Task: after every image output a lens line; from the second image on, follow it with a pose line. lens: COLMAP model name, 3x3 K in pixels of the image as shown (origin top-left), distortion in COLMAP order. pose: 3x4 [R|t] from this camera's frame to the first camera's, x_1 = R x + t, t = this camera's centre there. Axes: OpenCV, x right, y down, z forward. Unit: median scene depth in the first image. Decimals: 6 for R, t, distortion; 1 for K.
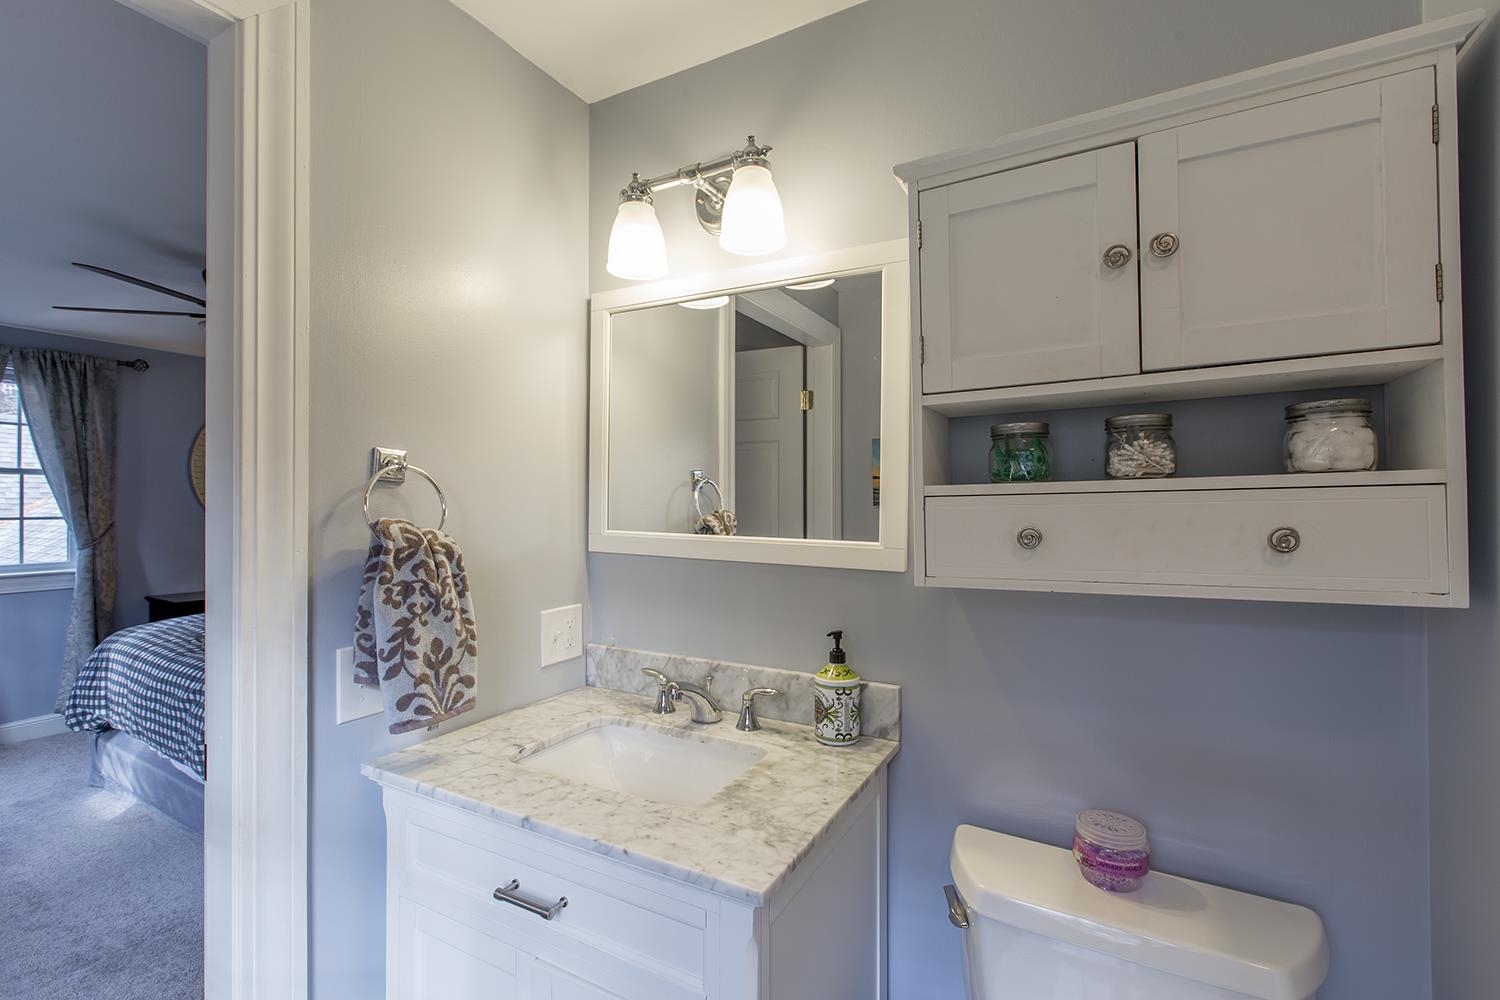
lens RADIAL K [[669.4, 0, 741.8], [0, 669.4, 495.7], [0, 0, 1]] dist [-0.000191, 0.000041]
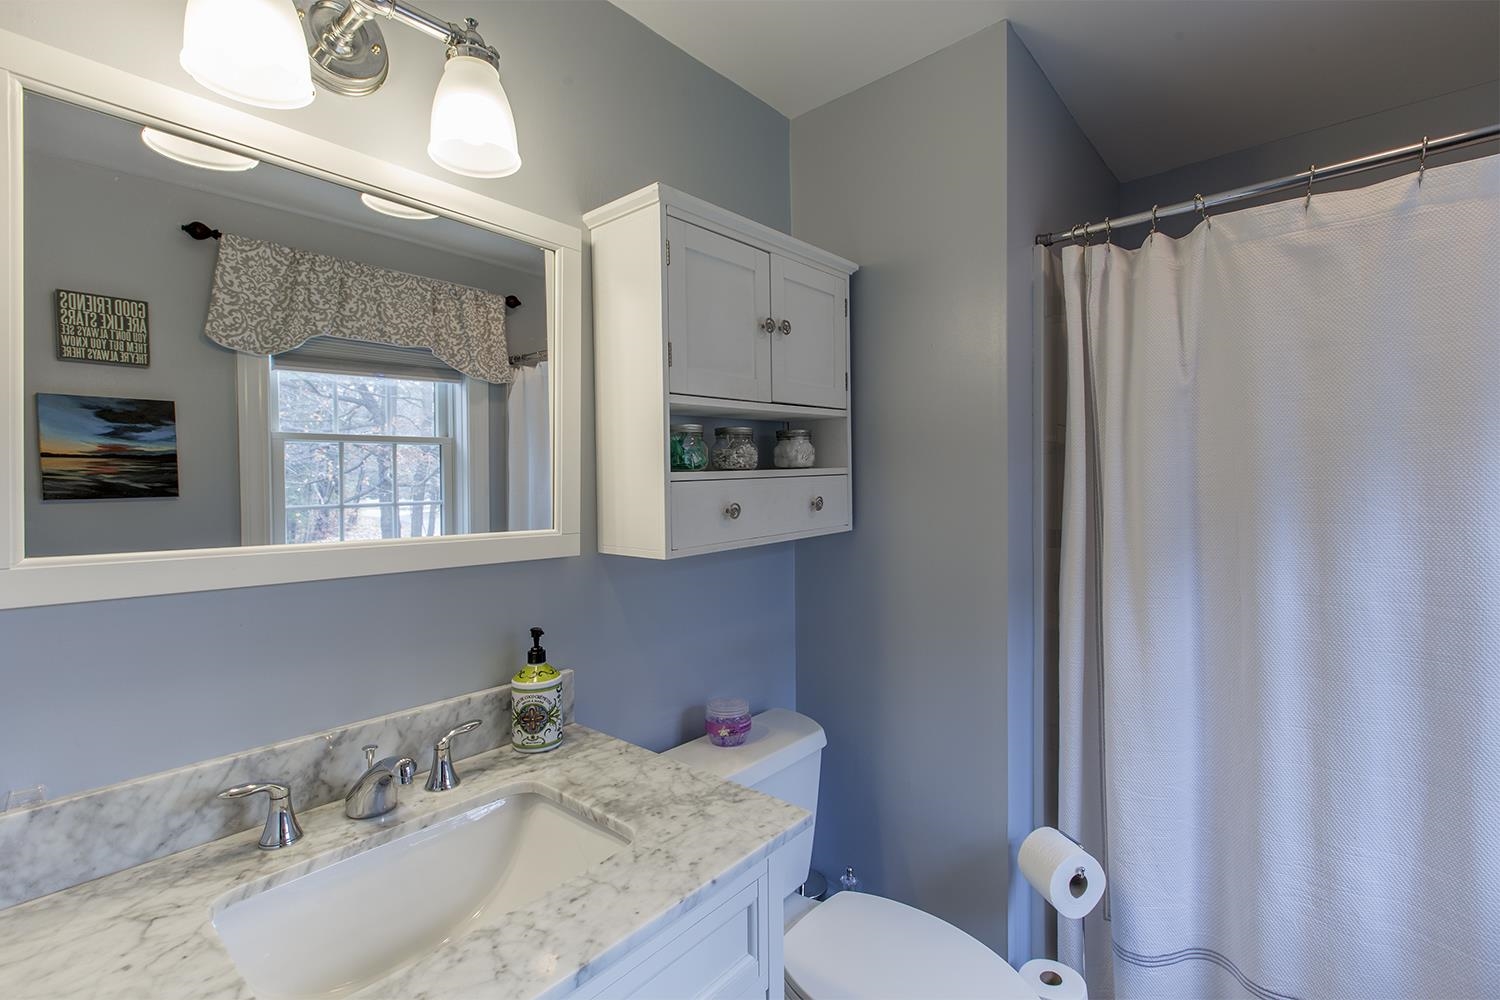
lens RADIAL K [[669.4, 0, 741.8], [0, 669.4, 495.7], [0, 0, 1]] dist [-0.000191, 0.000041]
pose [[0.204803, -0.021117, 0.978575, -0.679878], [0.008741, 0.999767, 0.019745, 0.004042], [-0.978764, 0.004510, 0.204940, 0.521660]]
